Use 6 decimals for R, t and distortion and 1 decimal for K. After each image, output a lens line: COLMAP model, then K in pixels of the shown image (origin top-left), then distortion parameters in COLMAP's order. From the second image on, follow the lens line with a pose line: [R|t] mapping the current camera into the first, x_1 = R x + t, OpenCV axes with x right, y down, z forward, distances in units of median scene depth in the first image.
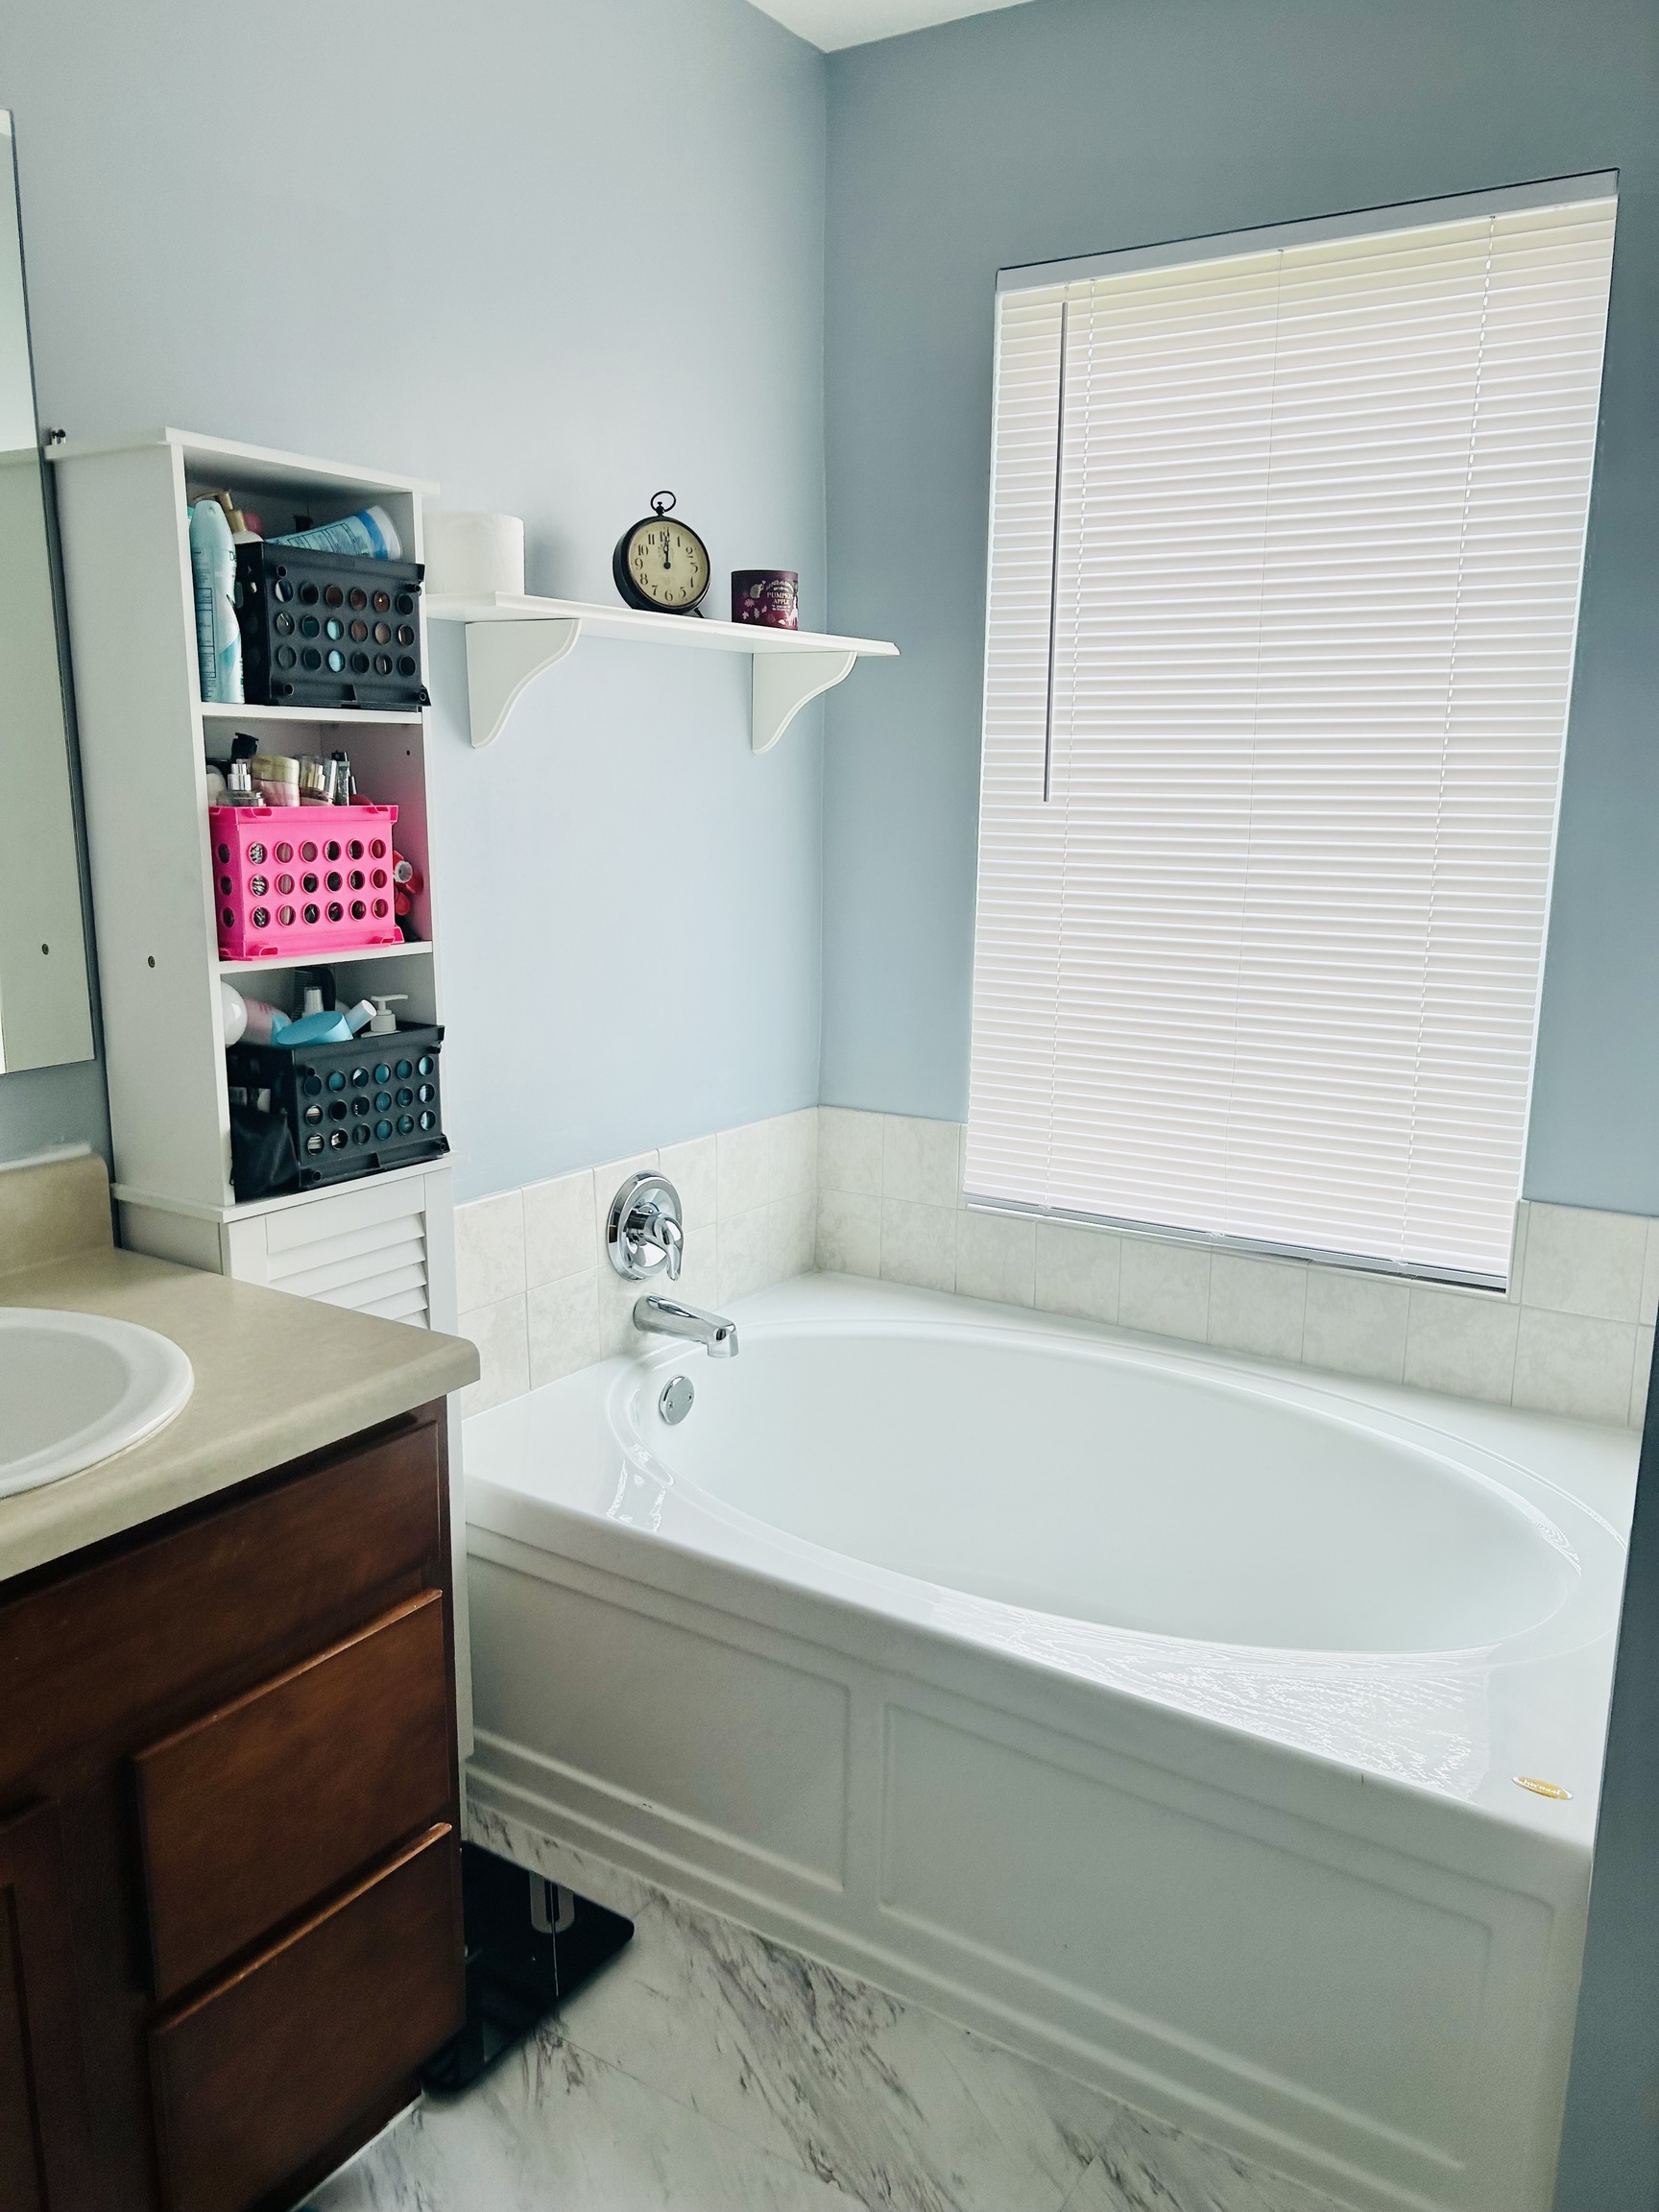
lens RADIAL K [[1631.7, 0, 829.5], [0, 1631.7, 1106.0], [0, 0, 1]] dist [0.003451, 0.002057]
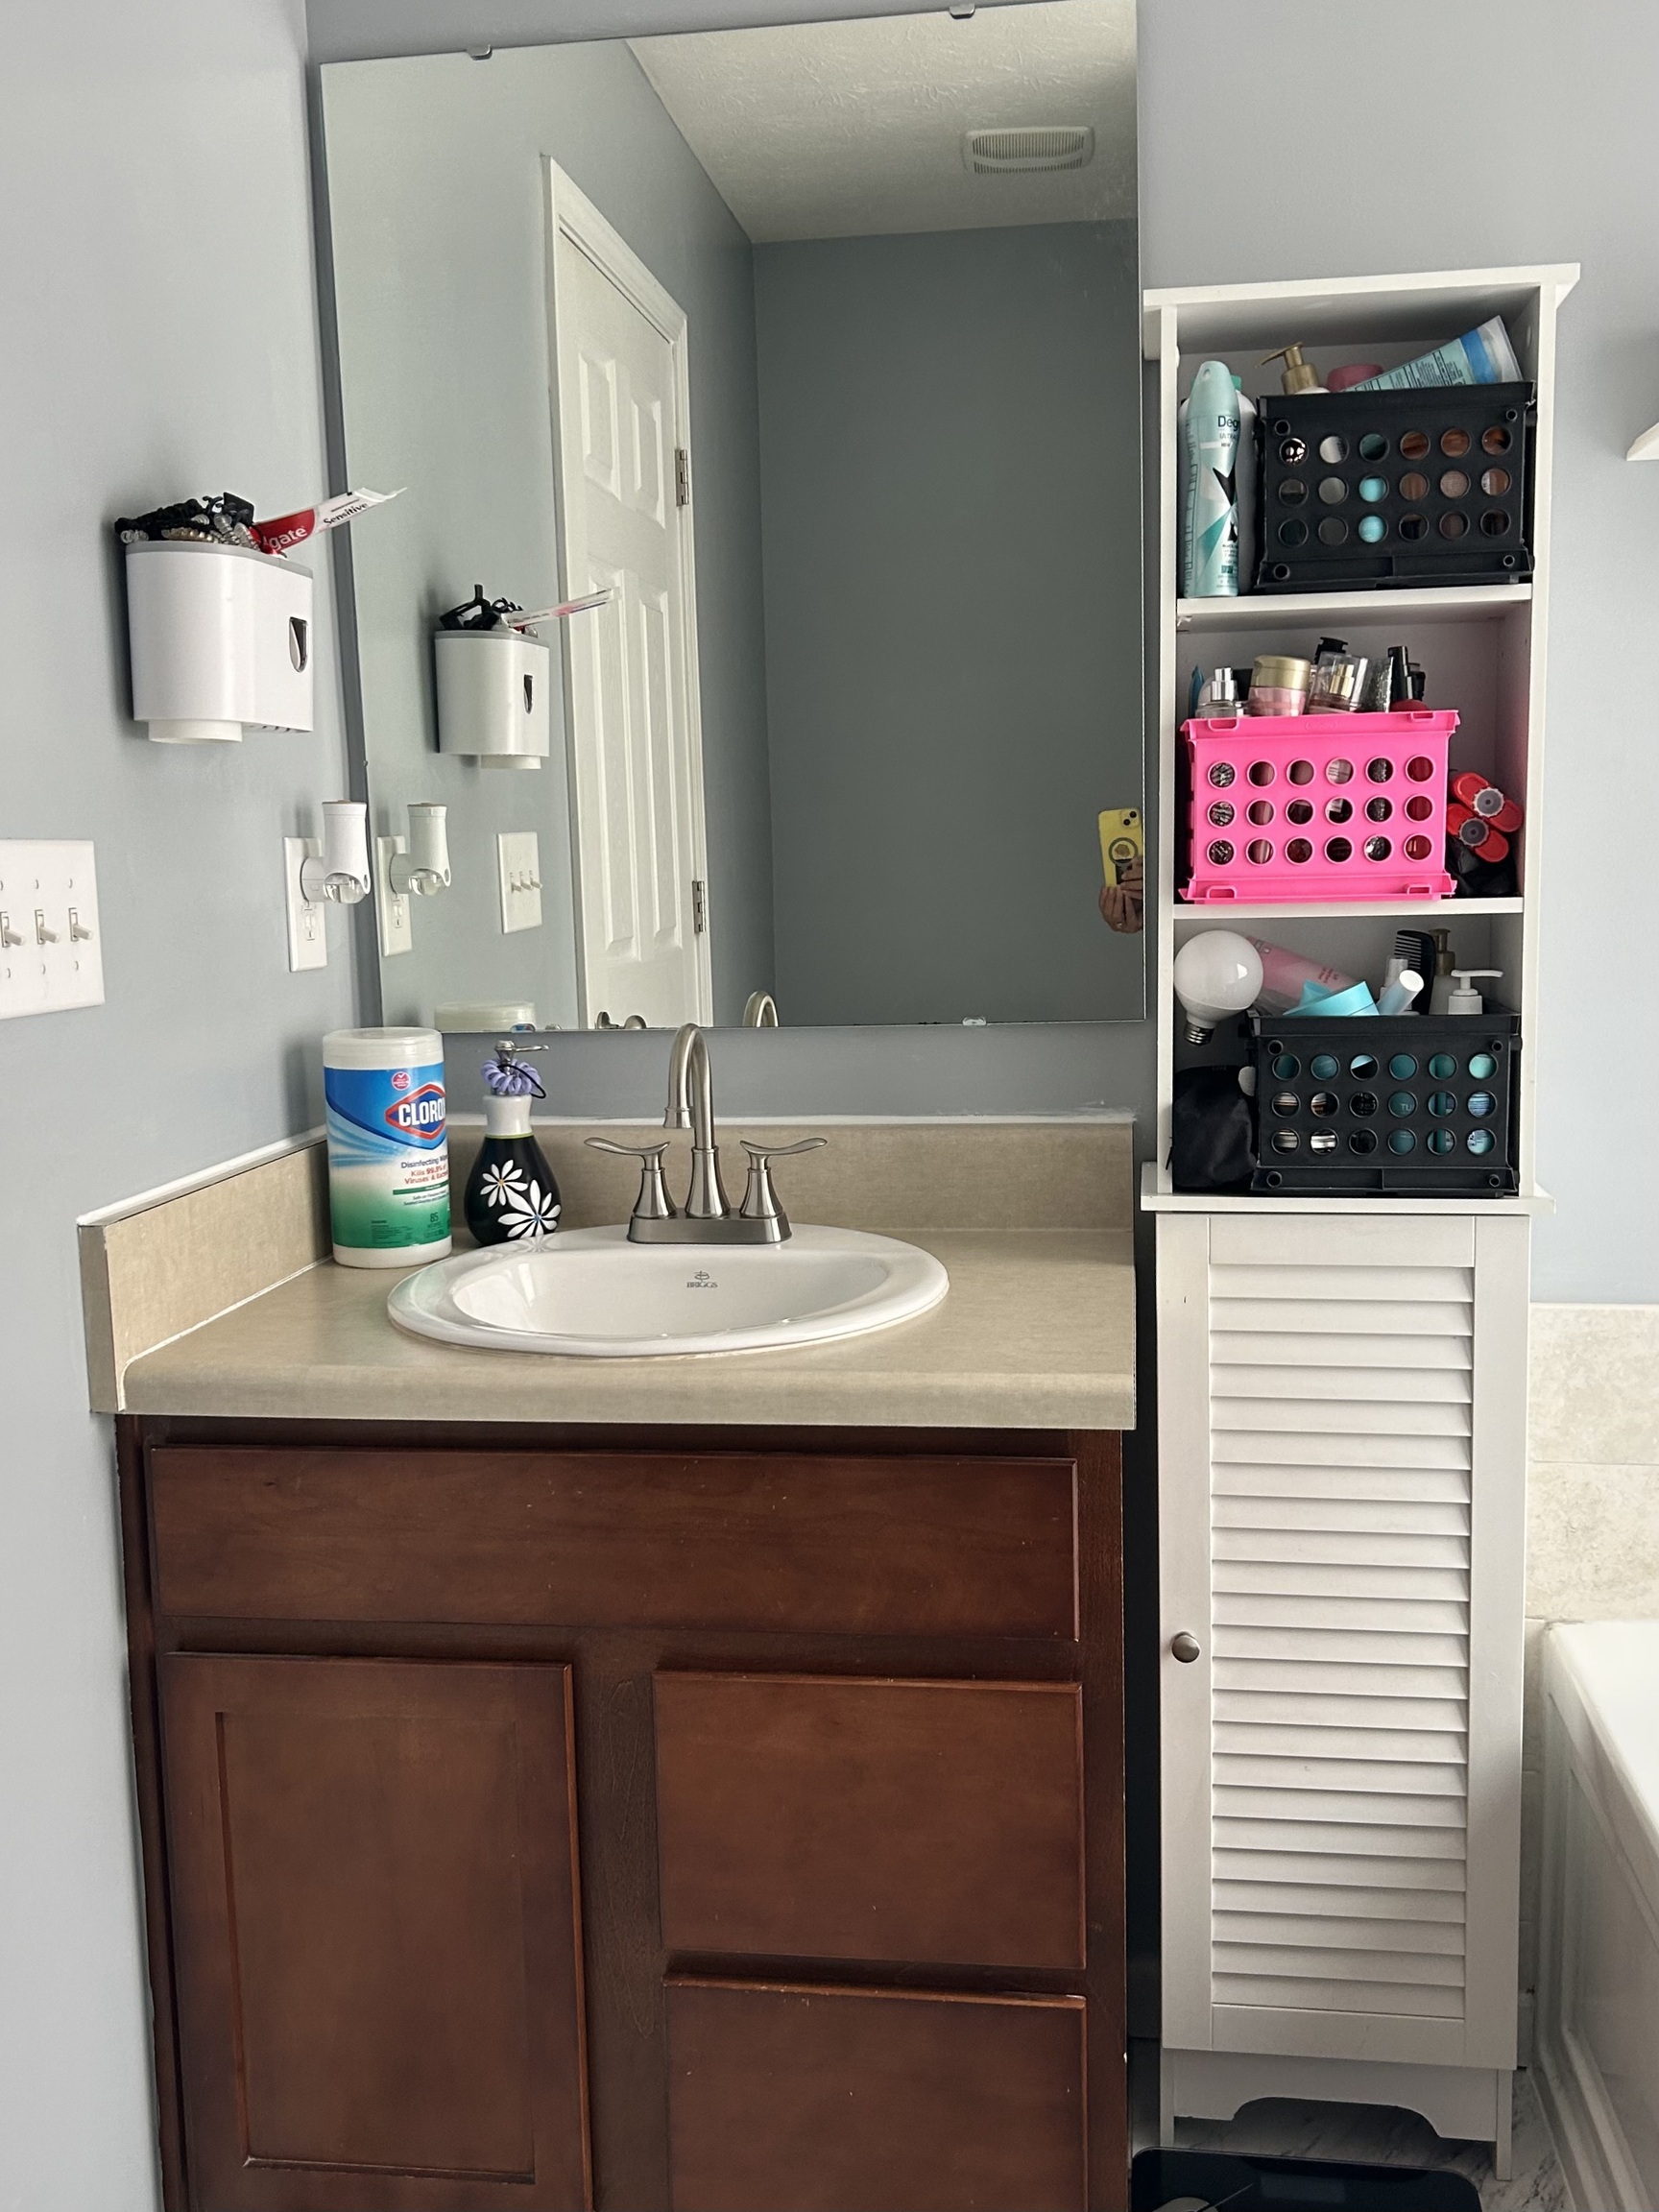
lens RADIAL K [[2109.8, 0, 829.5], [0, 2109.8, 1106.0], [0, 0, 1]] dist [-0.000941, -0.007817]
pose [[0.407259, 0.093651, -0.908498, 0.531758], [-0.147361, 0.988433, 0.035832, 0.002276], [0.901346, 0.119285, 0.416349, 0.376805]]
